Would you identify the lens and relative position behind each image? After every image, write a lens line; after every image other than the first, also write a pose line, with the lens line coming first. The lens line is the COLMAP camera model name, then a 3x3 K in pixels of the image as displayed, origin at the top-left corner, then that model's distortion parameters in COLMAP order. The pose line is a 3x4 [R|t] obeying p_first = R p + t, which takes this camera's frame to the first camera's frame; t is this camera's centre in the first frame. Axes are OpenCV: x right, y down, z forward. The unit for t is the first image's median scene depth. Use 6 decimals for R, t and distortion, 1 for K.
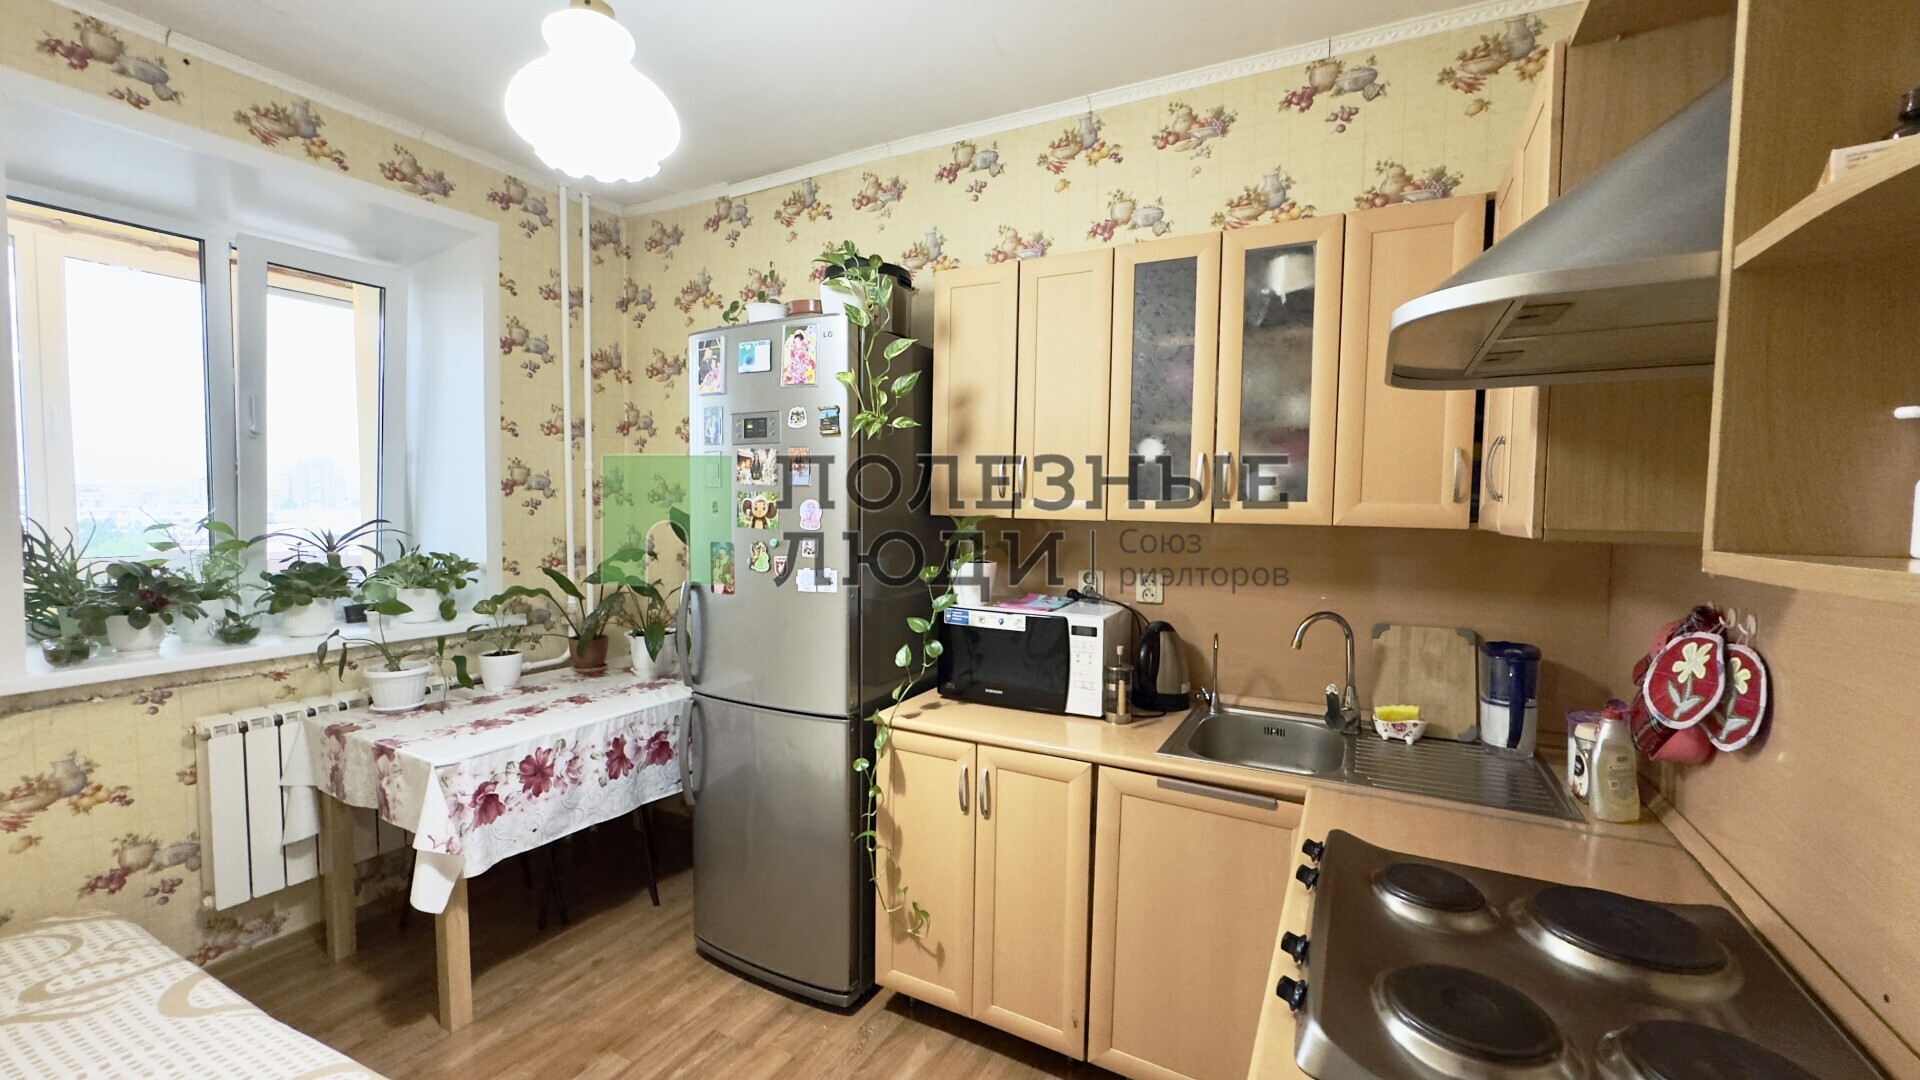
lens RADIAL K [[764.6, 0, 960.0], [0, 764.6, 540.0], [0, 0, 1]] dist [-0.002076, 0.000308]
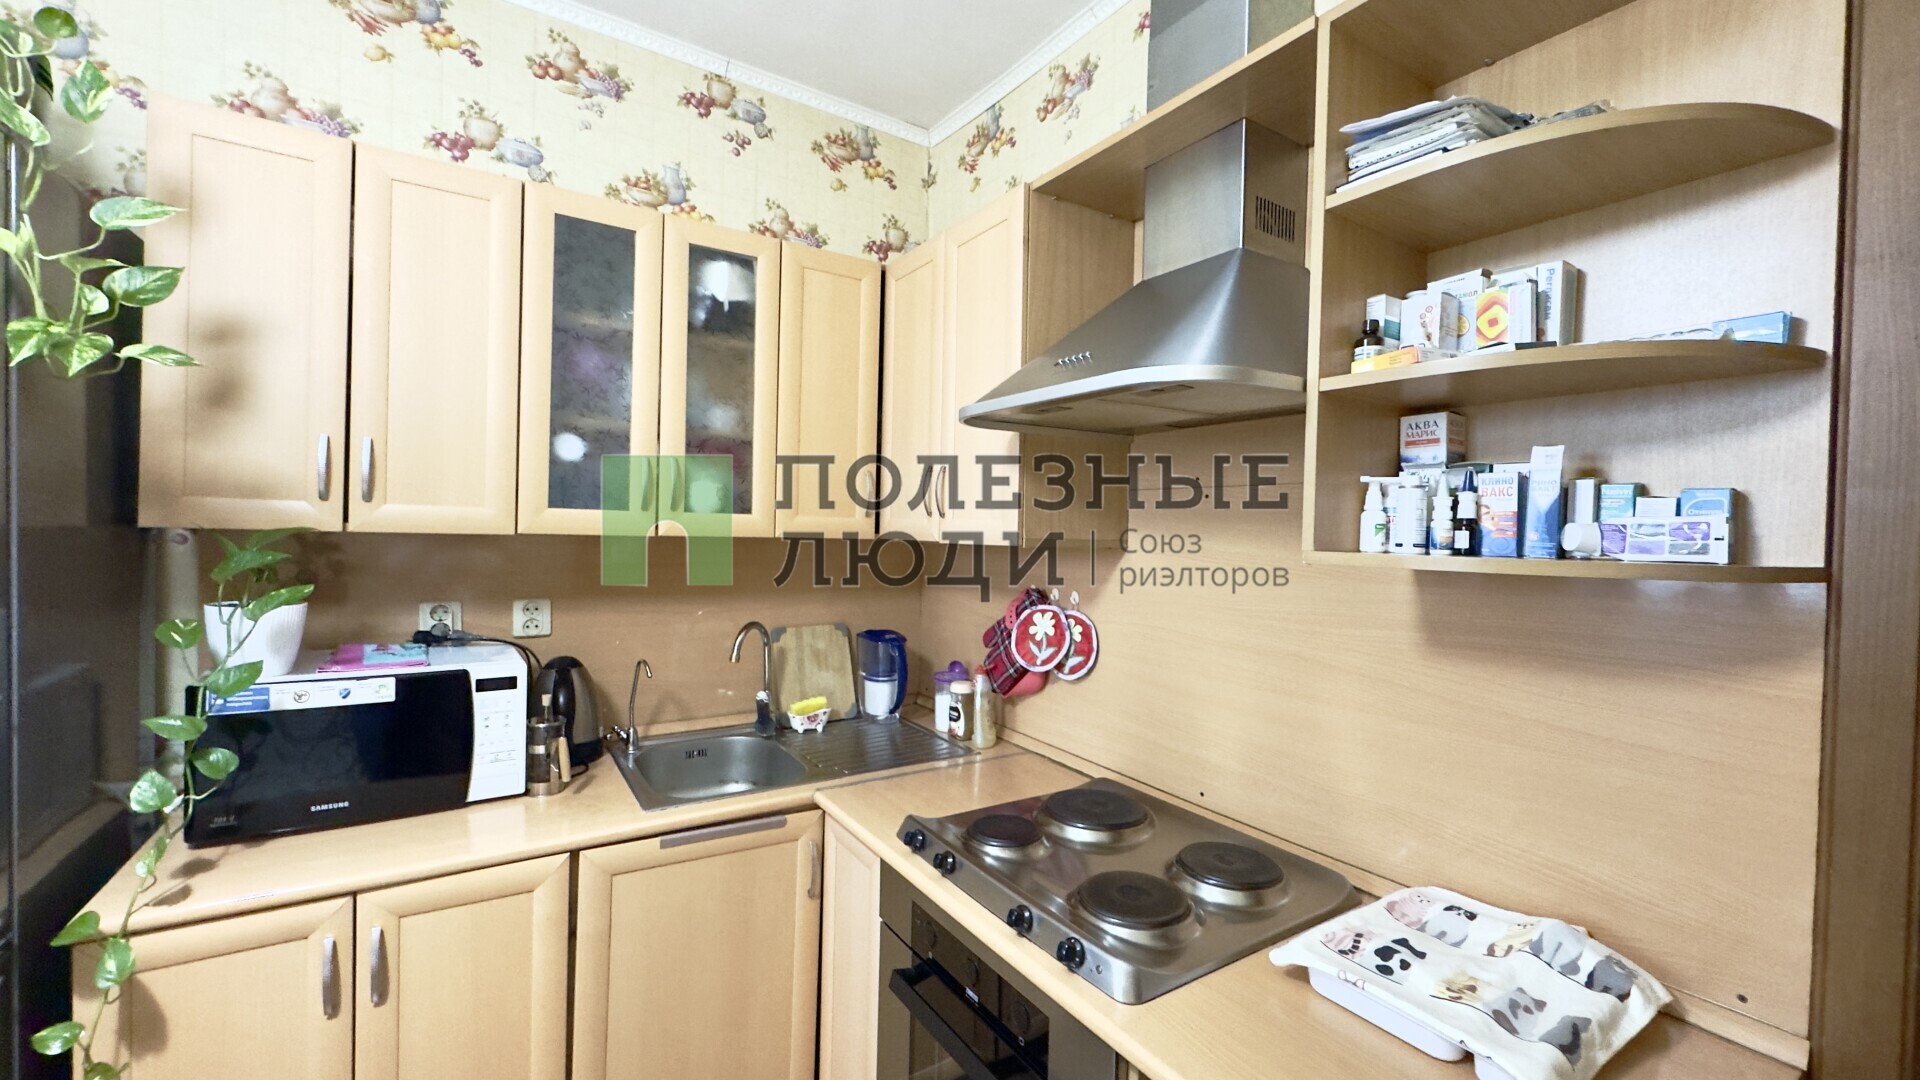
lens RADIAL K [[764.6, 0, 960.0], [0, 764.6, 540.0], [0, 0, 1]] dist [-0.002076, 0.000308]
pose [[0.487438, -0.016162, 0.873008, -0.253224], [0.026556, 0.999641, 0.003679, -0.010783], [-0.872754, 0.021391, 0.487692, 0.236220]]
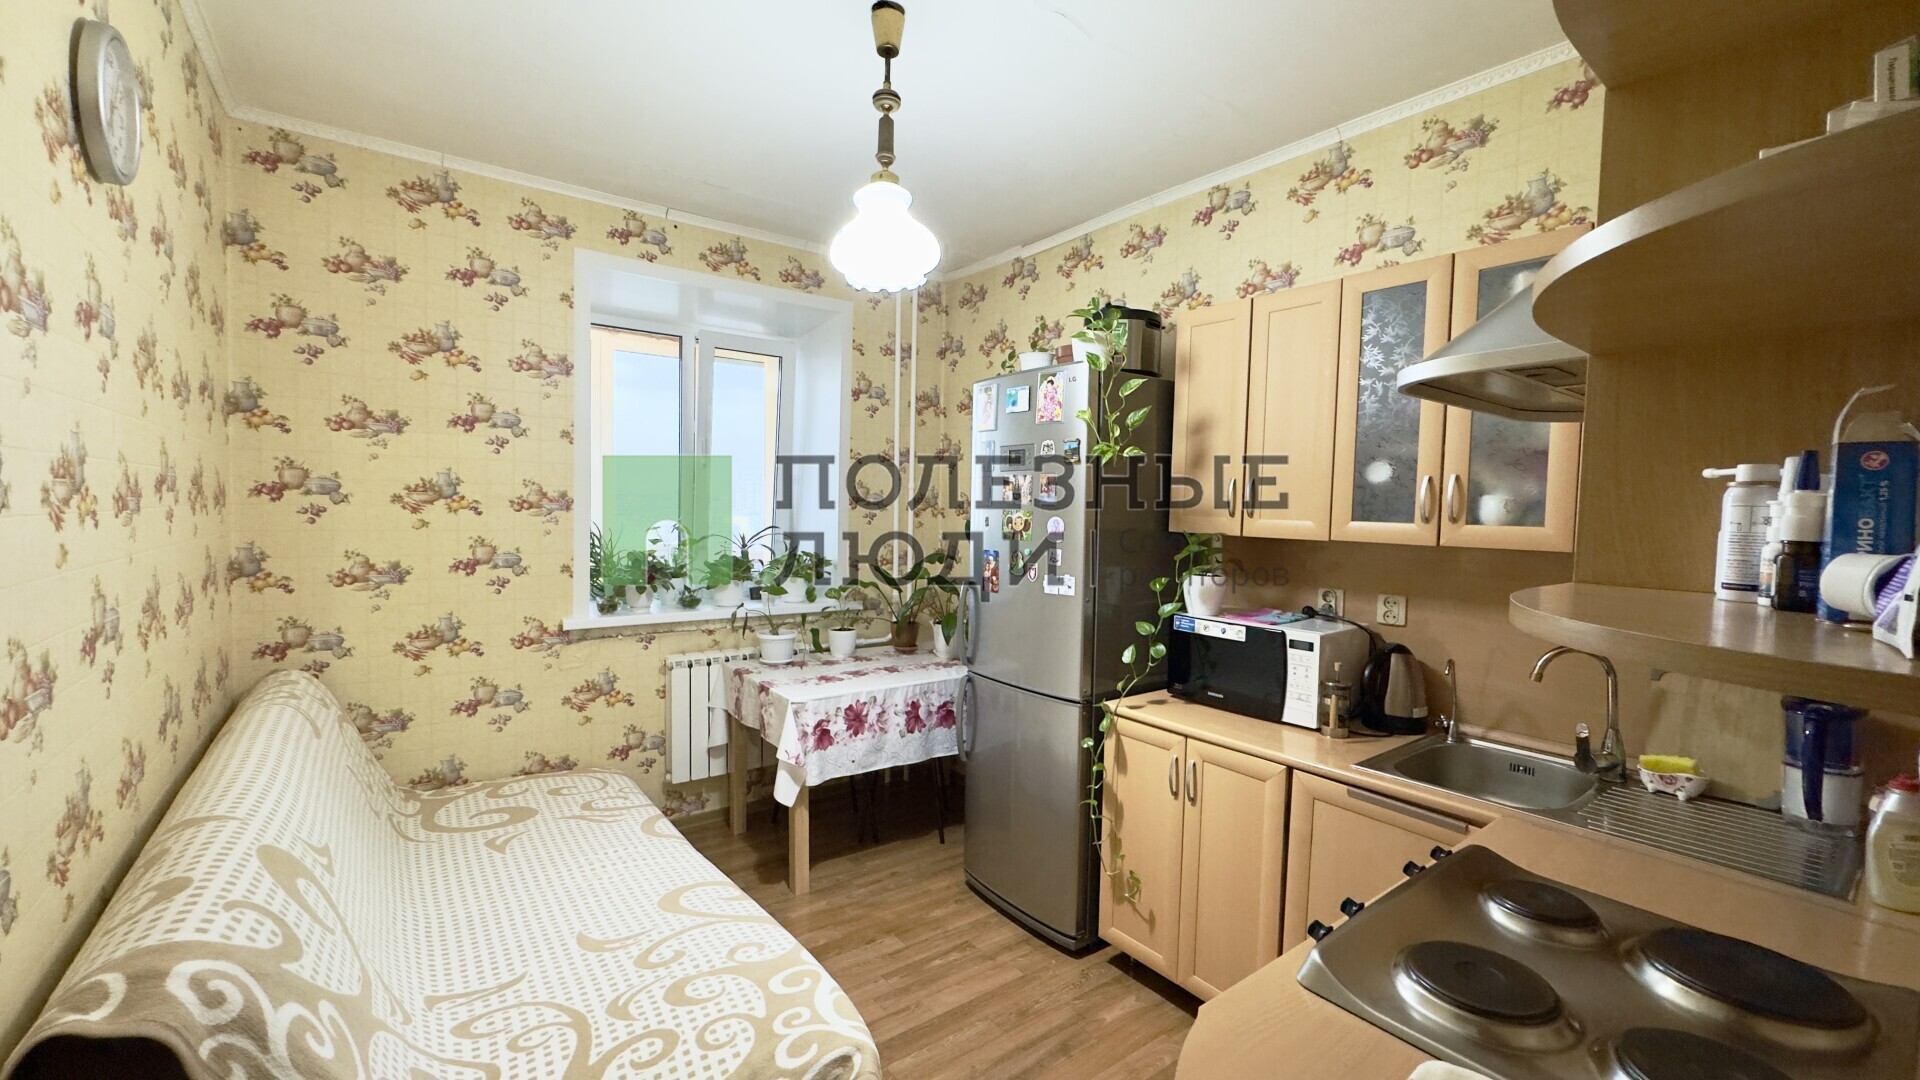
lens RADIAL K [[764.6, 0, 960.0], [0, 764.6, 540.0], [0, 0, 1]] dist [-0.002076, 0.000308]
pose [[0.908097, 0.025298, -0.417995, 0.165783], [-0.030995, 0.999496, -0.006844, -0.003911], [0.417612, 0.019170, 0.908423, -0.147875]]
